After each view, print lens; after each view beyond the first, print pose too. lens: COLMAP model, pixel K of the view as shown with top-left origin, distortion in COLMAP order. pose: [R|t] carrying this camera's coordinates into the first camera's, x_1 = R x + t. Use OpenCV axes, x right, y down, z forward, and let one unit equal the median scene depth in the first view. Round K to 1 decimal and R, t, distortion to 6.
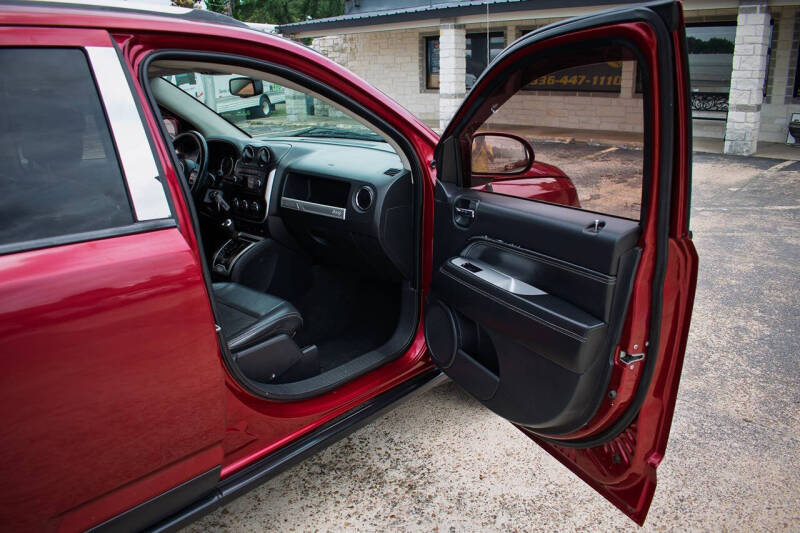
lens RADIAL K [[617.9, 0, 400.0], [0, 617.9, 266.5], [0, 0, 1]] dist [-0.090216, 0.013181]
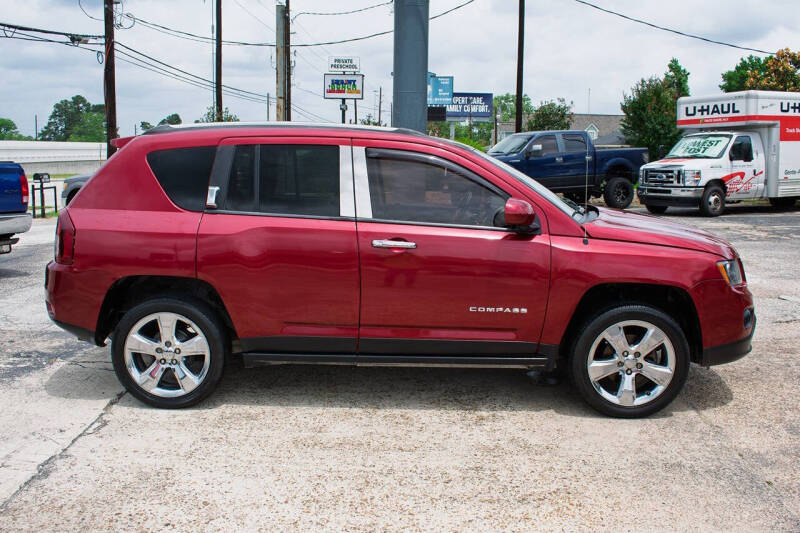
lens RADIAL K [[795.8, 0, 420.9], [0, 795.8, 268.3], [0, 0, 1]] dist [-0.082984, 0.032001]
pose [[0.669185, 0.134902, -0.730748, 0.219769], [-0.246695, 0.967942, -0.047222, 0.020462], [0.700951, 0.211873, 0.681012, -0.092200]]
